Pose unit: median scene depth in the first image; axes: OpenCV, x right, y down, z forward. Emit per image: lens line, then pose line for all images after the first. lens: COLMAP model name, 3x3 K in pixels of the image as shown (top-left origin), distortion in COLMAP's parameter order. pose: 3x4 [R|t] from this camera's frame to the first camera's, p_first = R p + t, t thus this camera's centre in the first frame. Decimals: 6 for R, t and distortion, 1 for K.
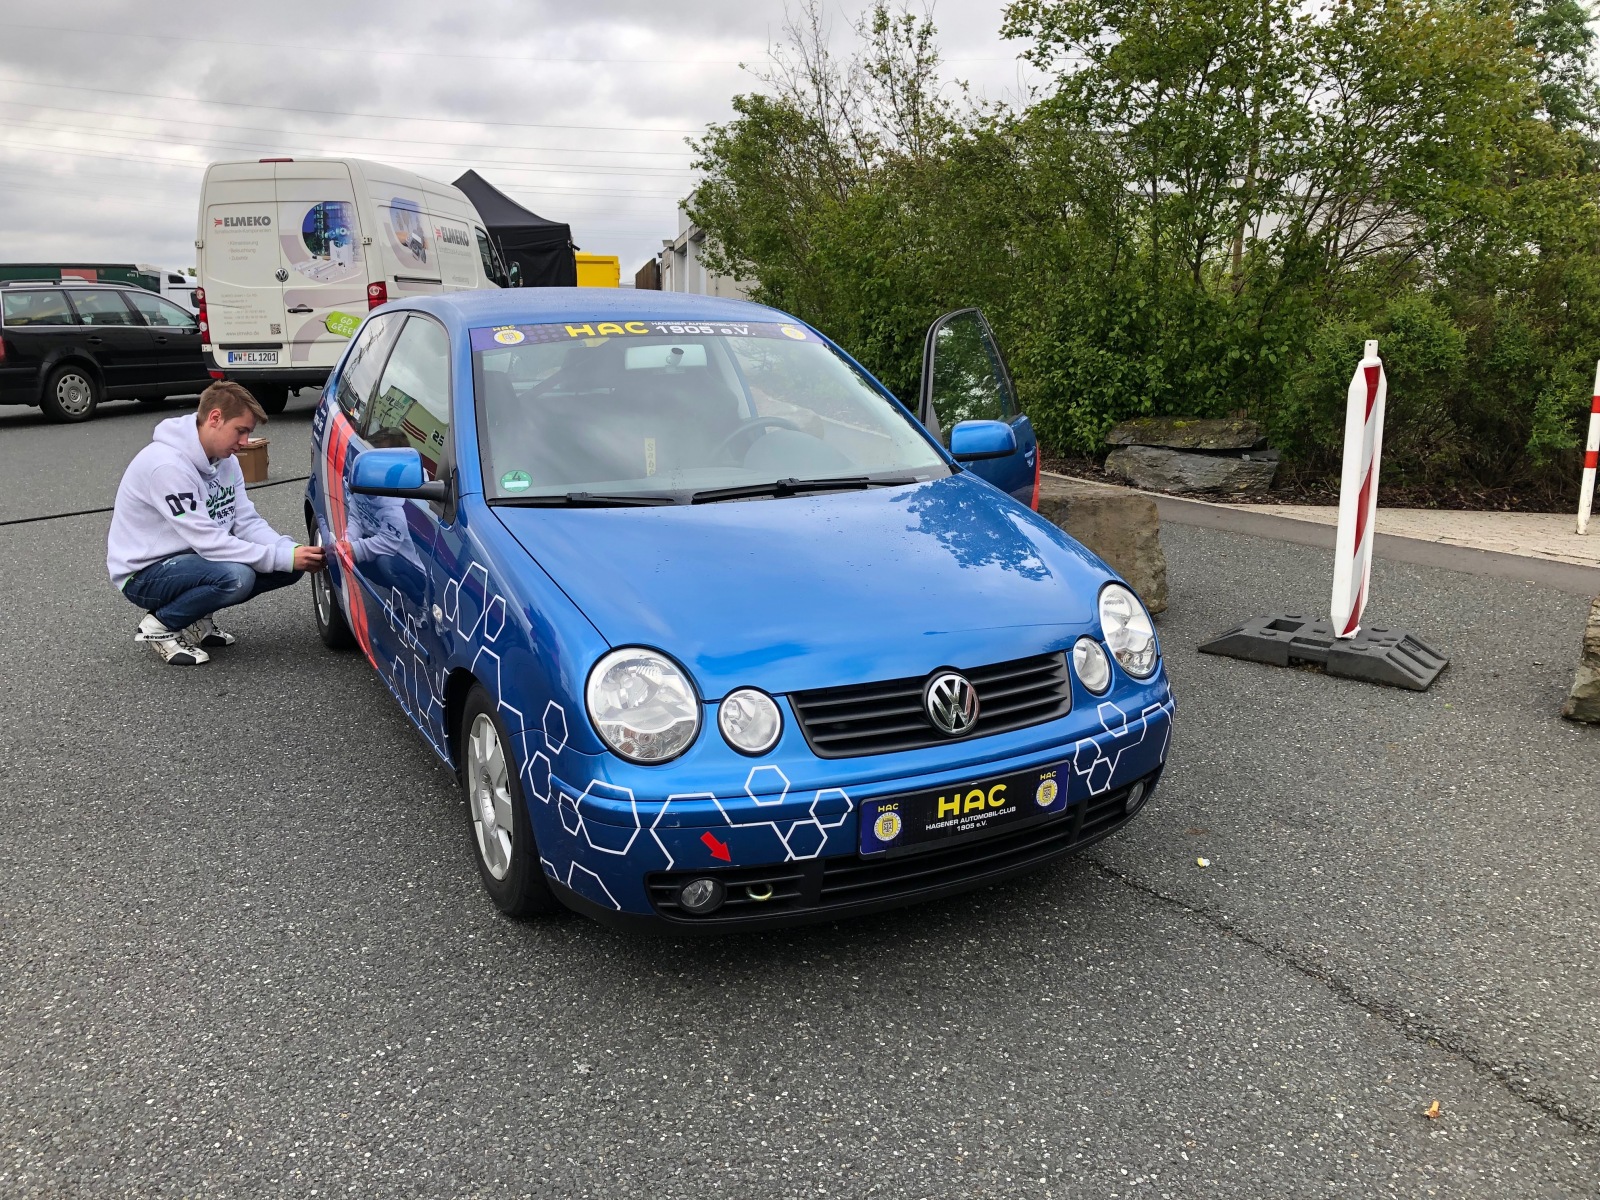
lens RADIAL K [[1311.1, 0, 800.0], [0, 1311.1, 600.0], [0, 0, 1]] dist [0.021177, -0.009617]
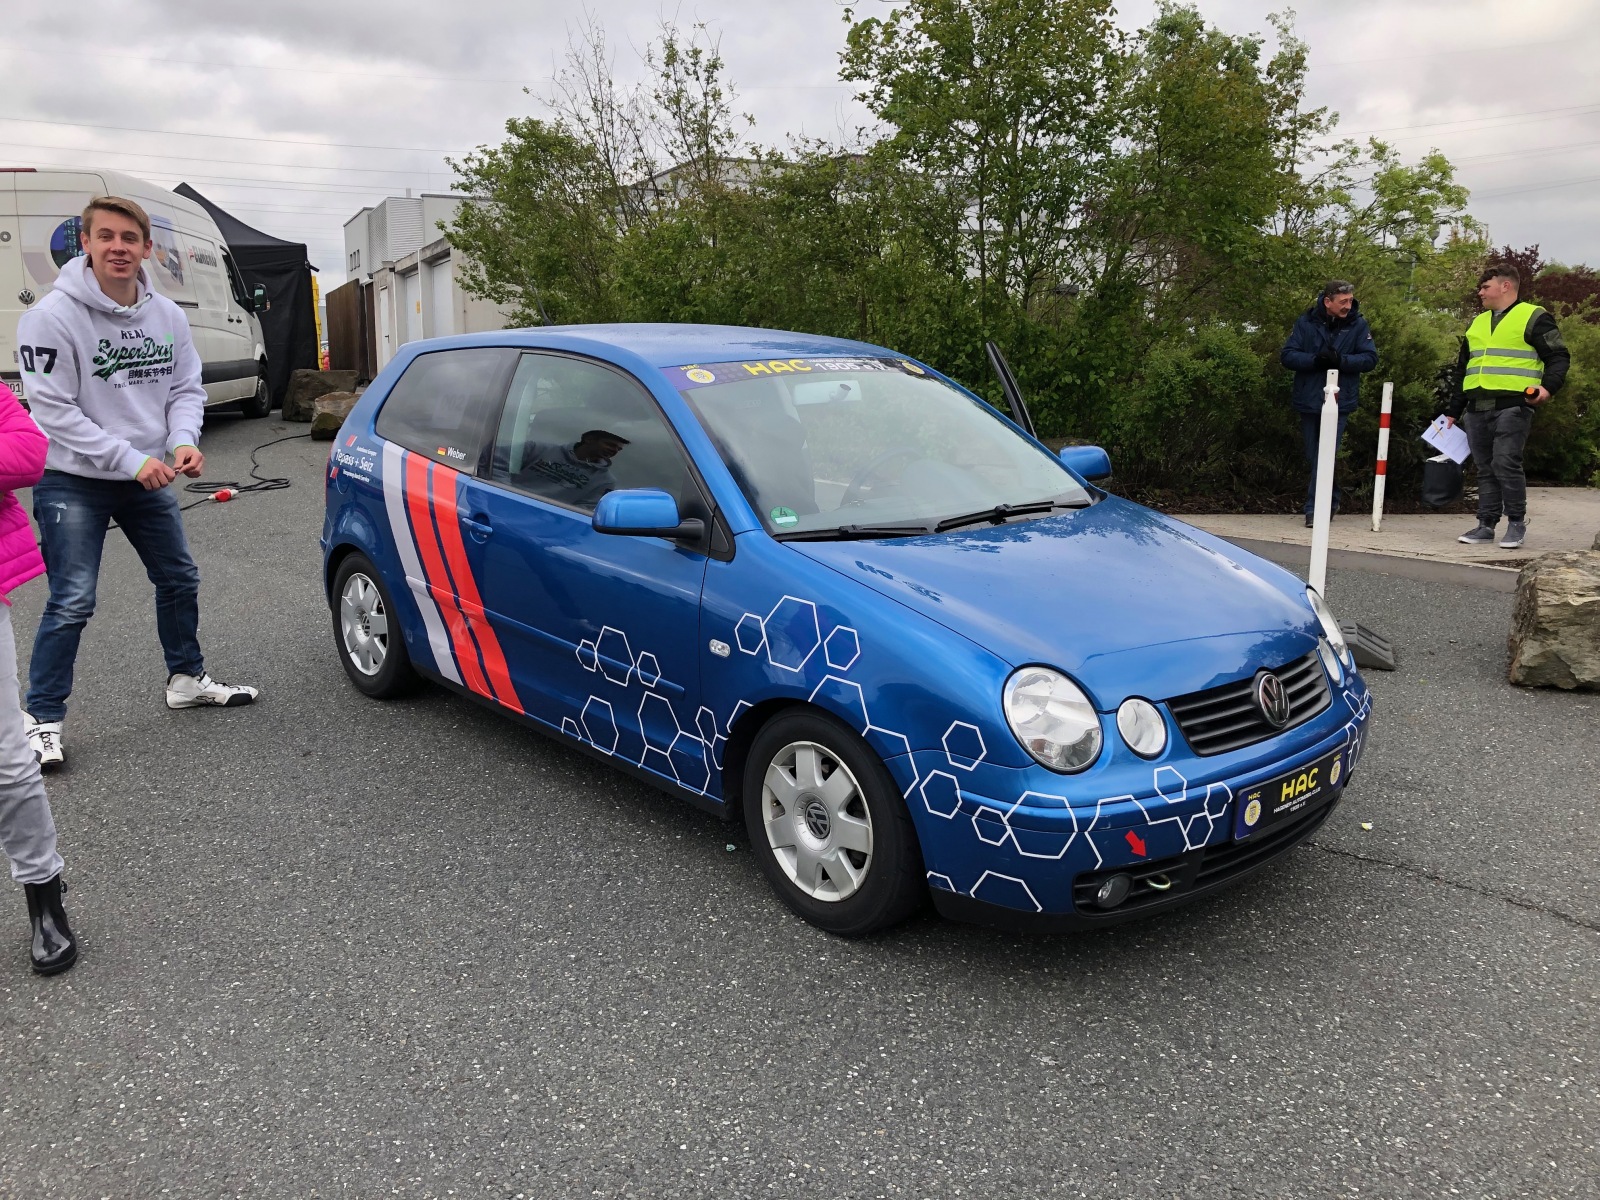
lens RADIAL K [[1303.5, 0, 800.0], [0, 1303.5, 600.0], [0, 0, 1]] dist [0.046324, -0.054067]
pose [[0.967747, -0.049578, 0.246997, -0.346163], [0.053268, 0.998546, -0.008277, -0.012042], [-0.246228, 0.021167, 0.968981, 0.003288]]
